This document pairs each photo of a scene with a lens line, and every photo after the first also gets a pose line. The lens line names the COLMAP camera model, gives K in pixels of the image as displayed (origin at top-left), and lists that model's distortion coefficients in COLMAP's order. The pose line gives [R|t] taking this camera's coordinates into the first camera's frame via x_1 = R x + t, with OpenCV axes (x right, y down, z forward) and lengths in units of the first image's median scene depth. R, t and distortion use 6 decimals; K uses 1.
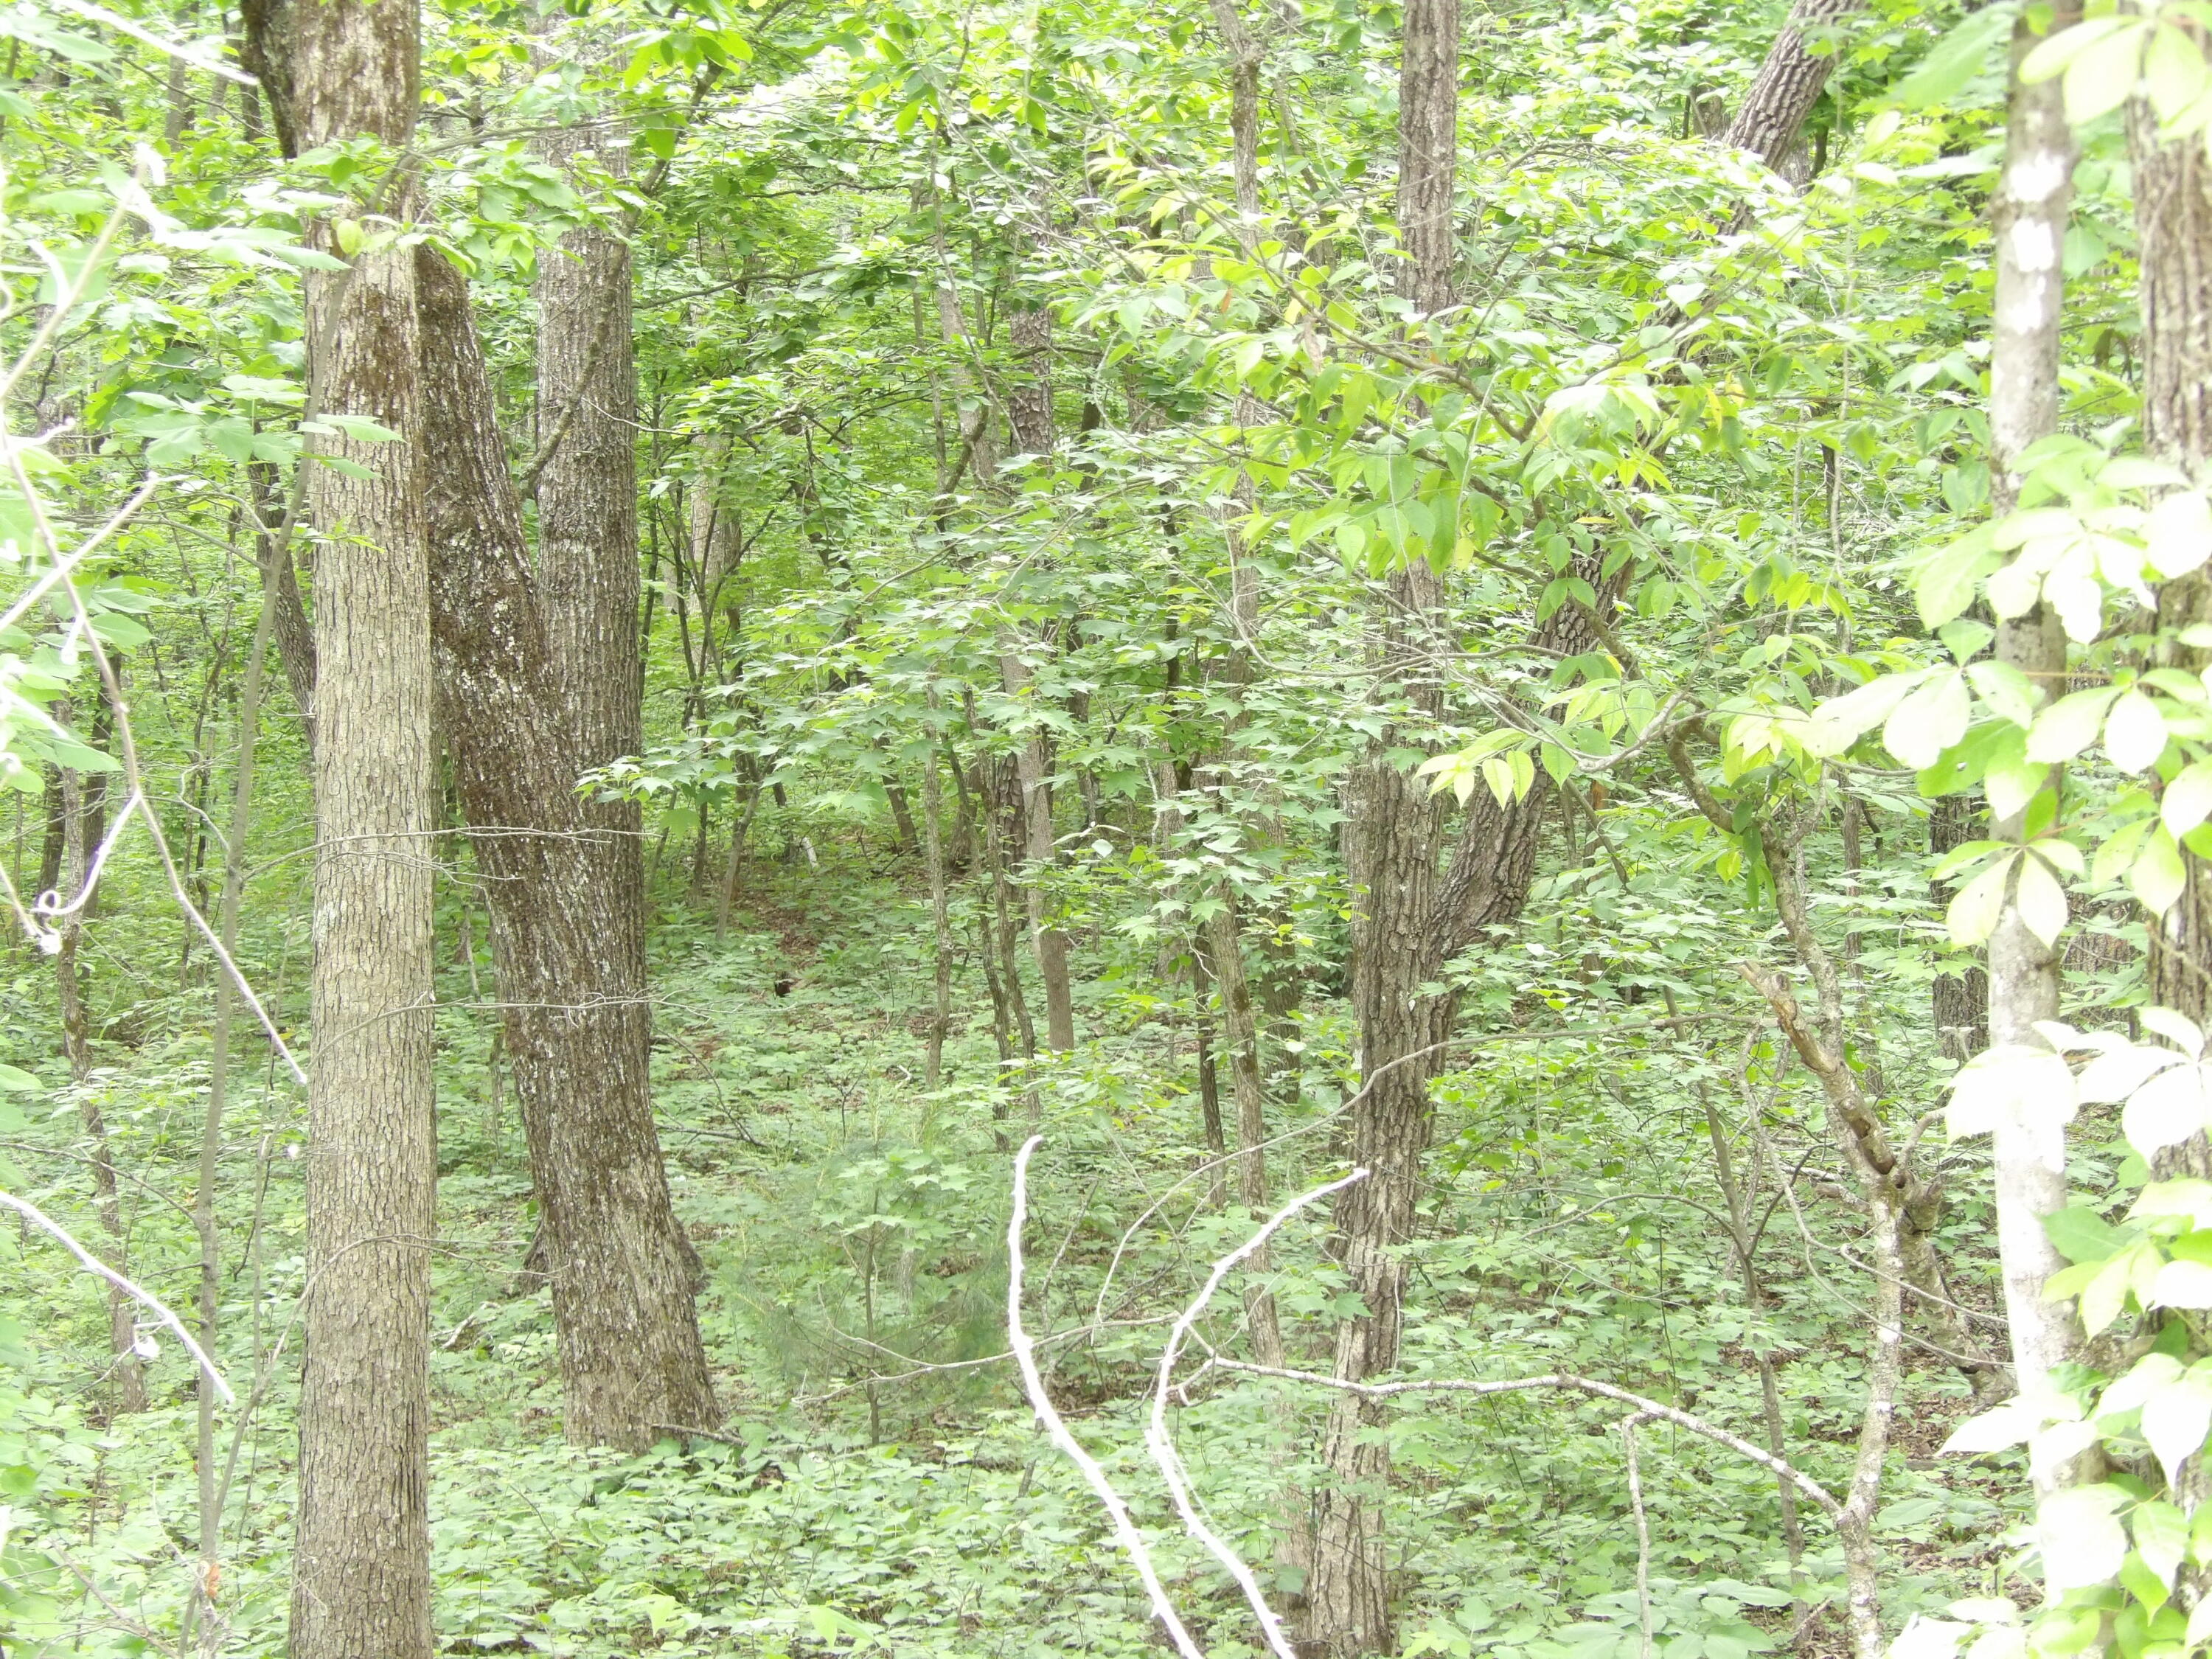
lens RADIAL K [[5740.2, 0, 1105.2], [0, 5740.2, 756.6], [0, 0, 1]] dist [0.625655, -10.812470]
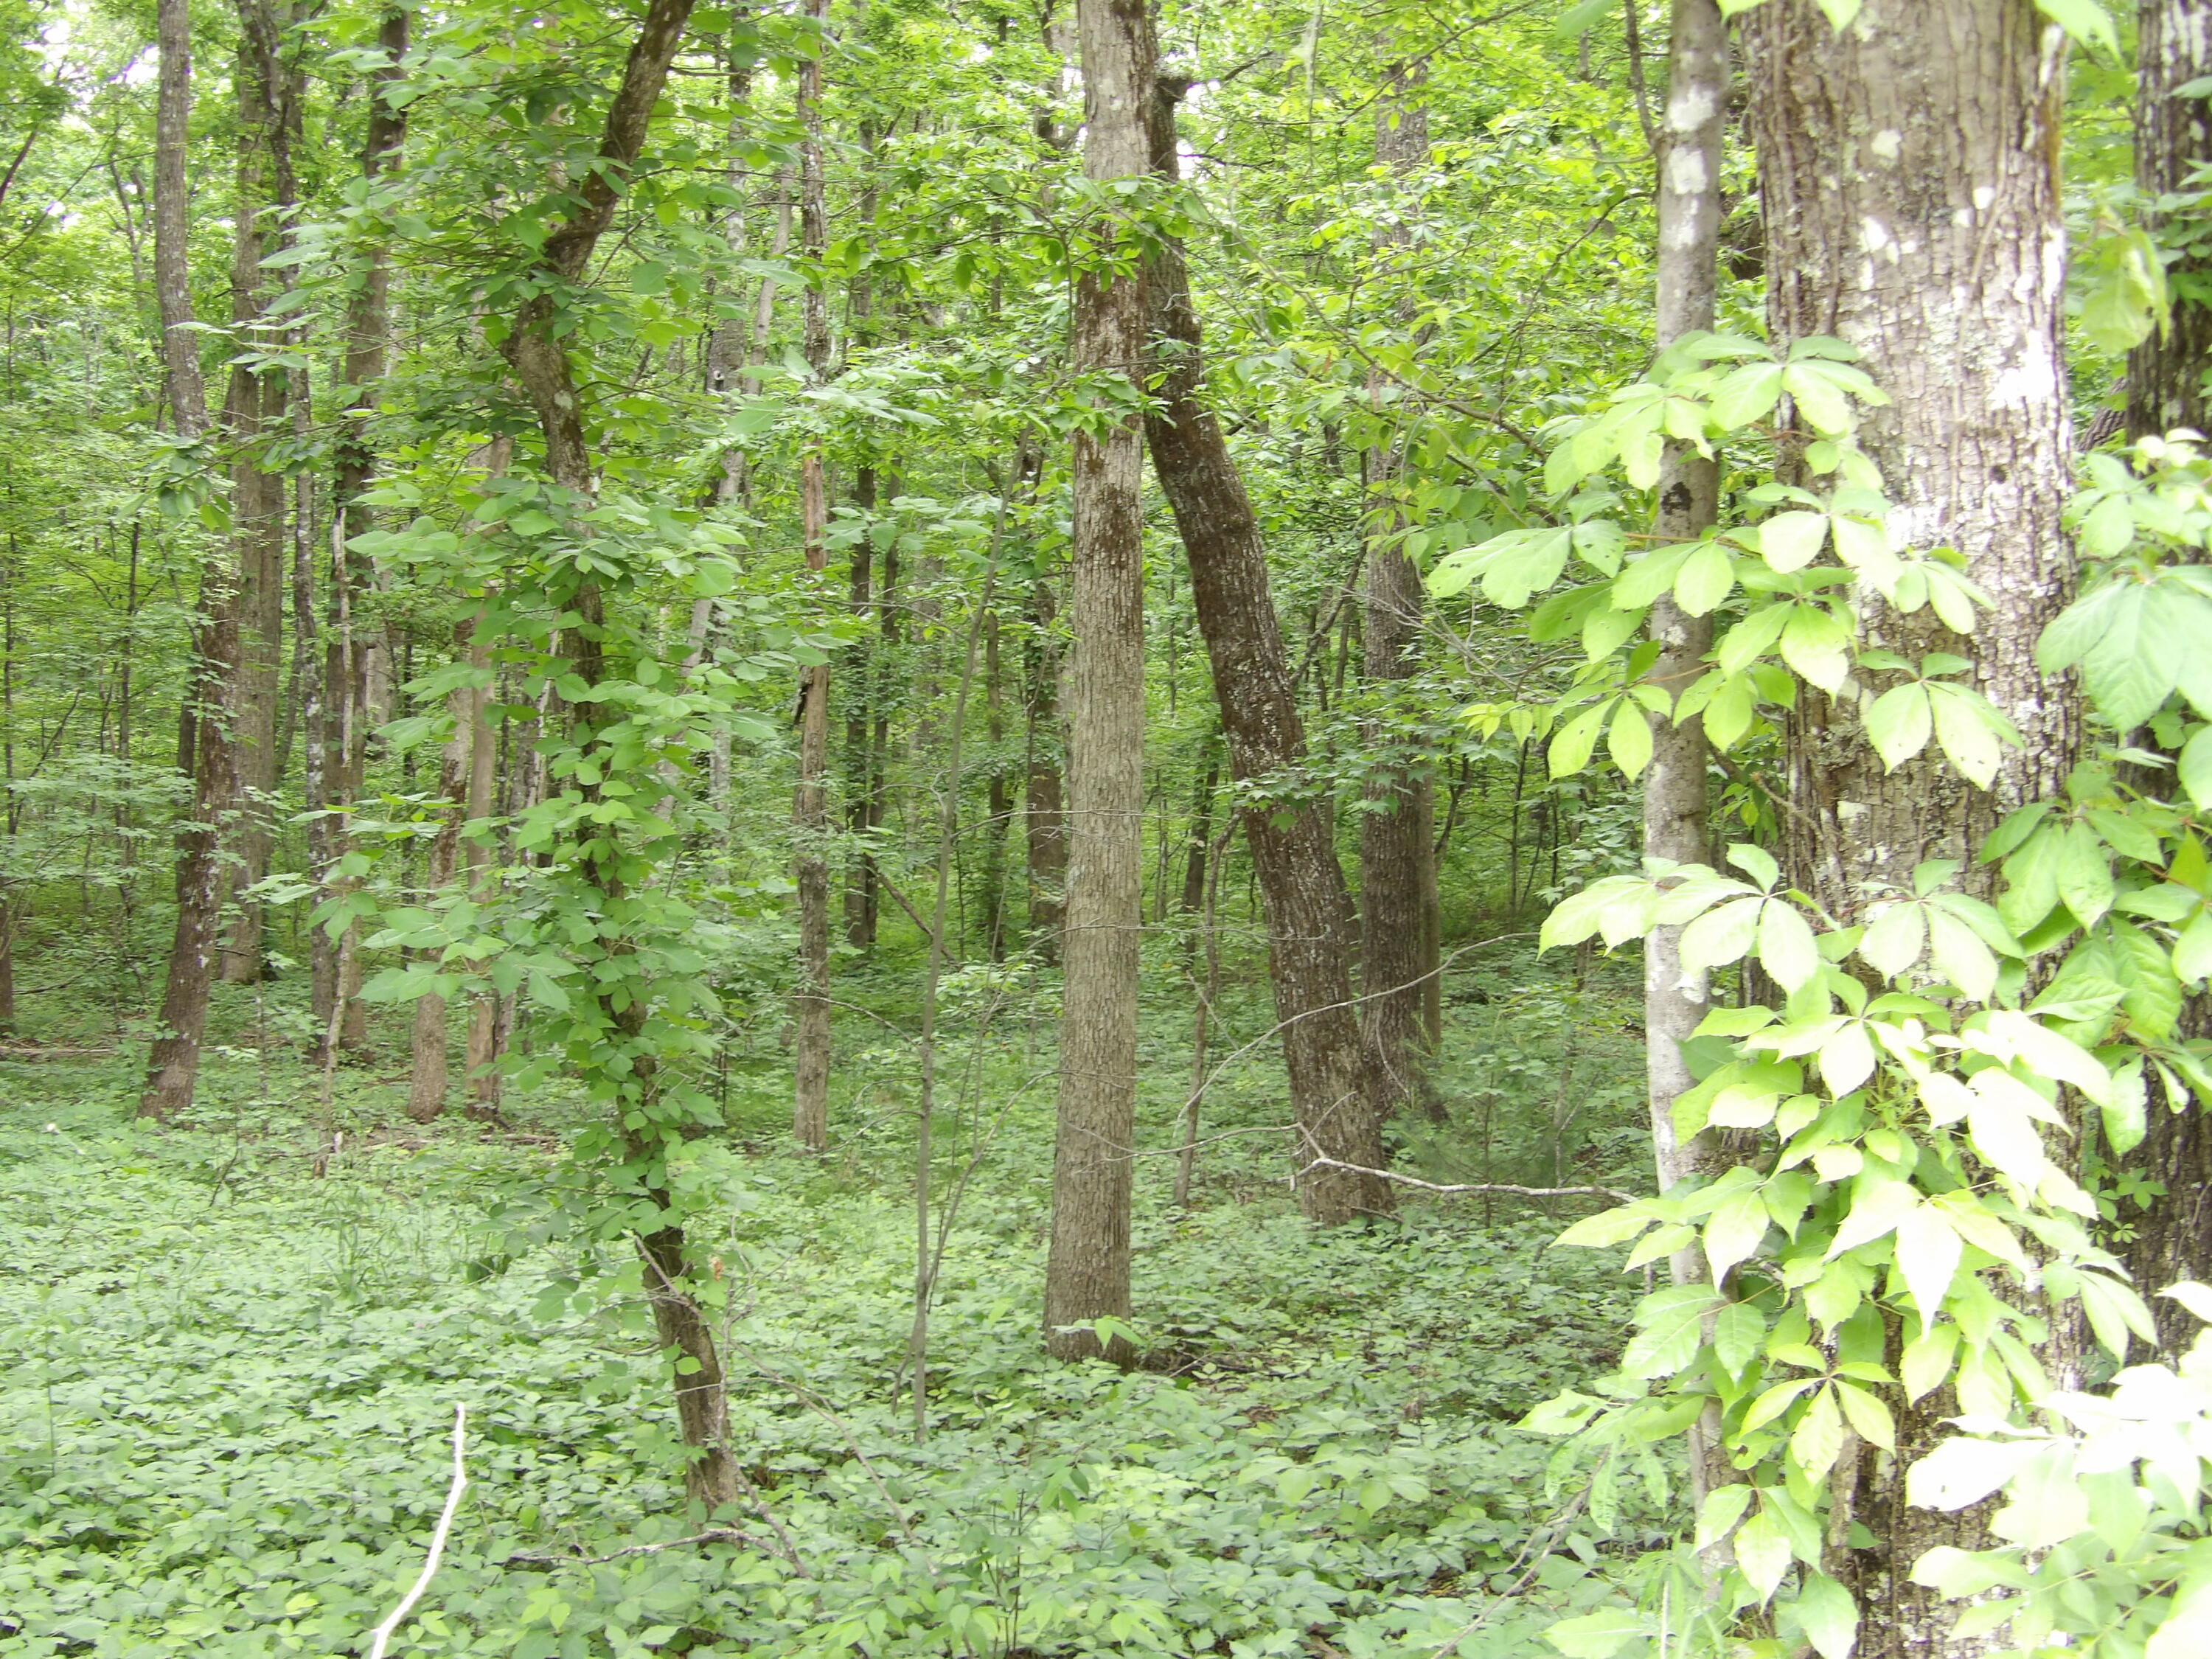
lens RADIAL K [[3034.7, 0, 1106.0], [0, 3034.7, 829.5], [0, 0, 1]] dist [-0.005523, -0.030858]
pose [[0.966376, 0.034267, -0.254839, 0.091756], [-0.037322, 0.999278, -0.007160, 0.021244], [0.254409, 0.016431, 0.966957, 0.180761]]
